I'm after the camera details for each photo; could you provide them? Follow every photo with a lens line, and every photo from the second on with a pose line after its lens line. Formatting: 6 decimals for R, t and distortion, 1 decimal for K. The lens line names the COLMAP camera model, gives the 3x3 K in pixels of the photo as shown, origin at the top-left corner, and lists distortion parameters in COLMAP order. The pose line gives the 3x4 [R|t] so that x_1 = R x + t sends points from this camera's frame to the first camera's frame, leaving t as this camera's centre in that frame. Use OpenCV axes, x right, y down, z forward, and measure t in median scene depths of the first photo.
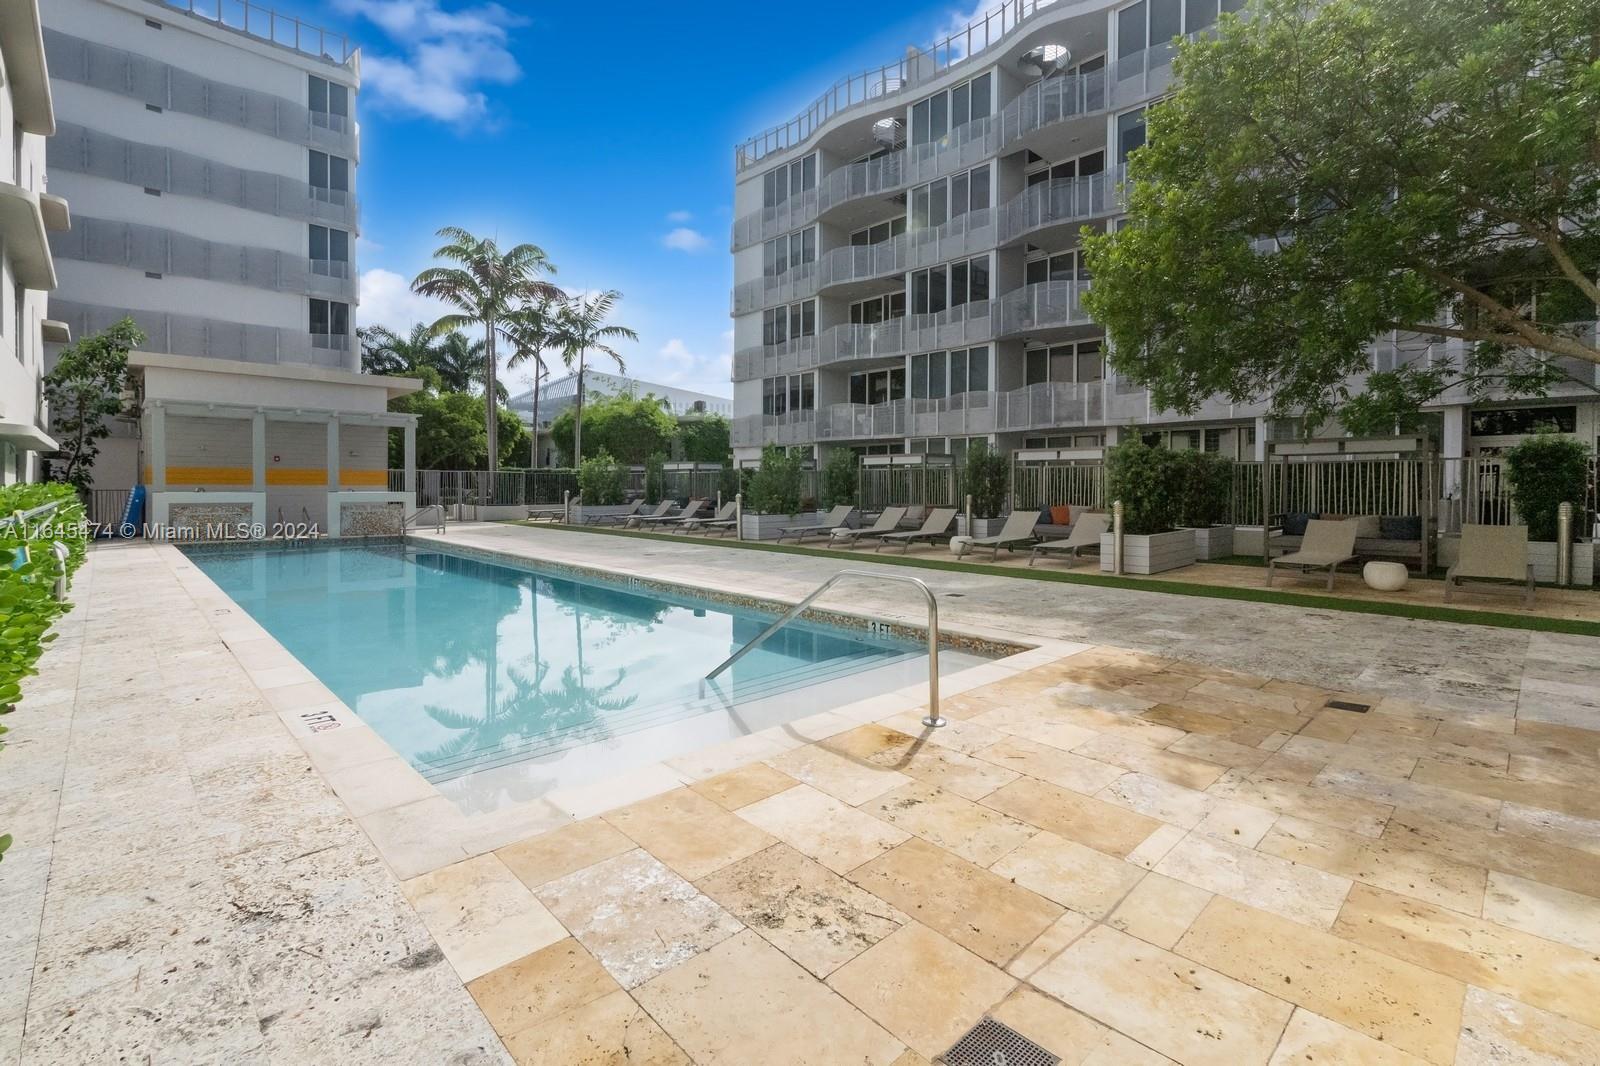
lens RADIAL K [[708.4, 0, 800.3], [0, 708.4, 479.3], [0, 0, 1]] dist [-0.001030, 0.000099]
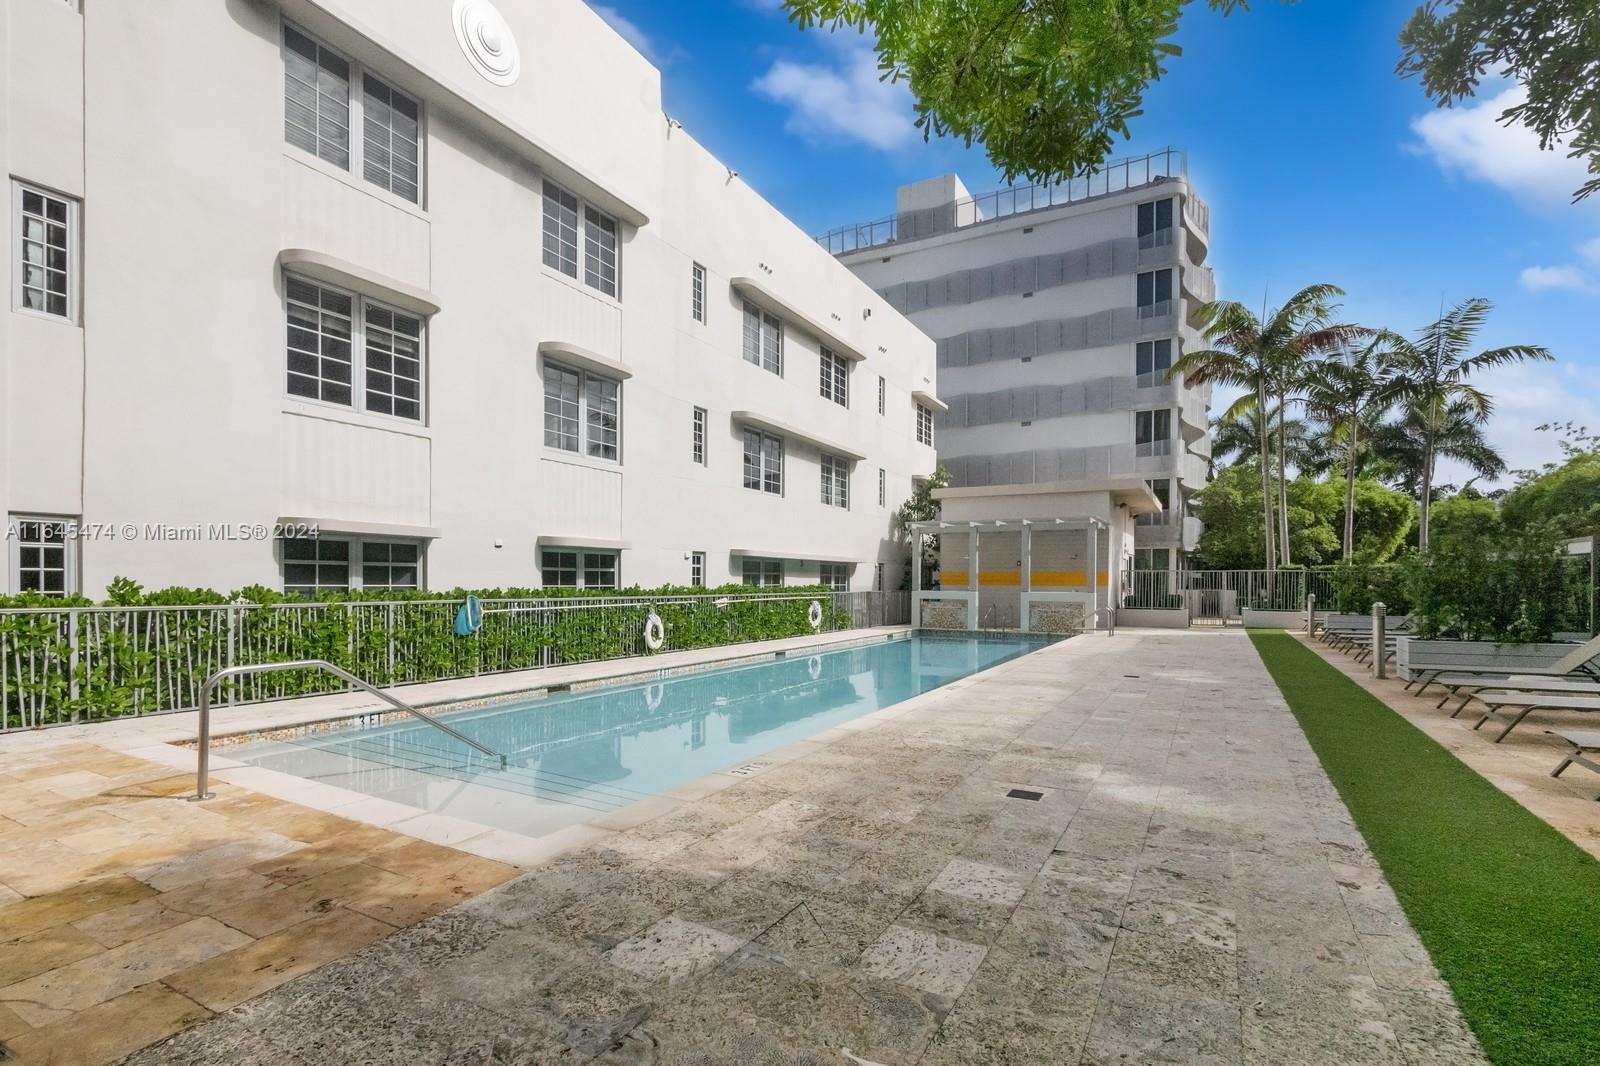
lens RADIAL K [[717.1, 0, 804.1], [0, 717.1, 578.3], [0, 0, 1]] dist [-0.000205, 0.000244]
pose [[0.312430, -0.006065, -0.949921, 0.311553], [0.003064, 0.999981, -0.005377, 0.001615], [0.949936, -0.001231, 0.312443, 0.310077]]
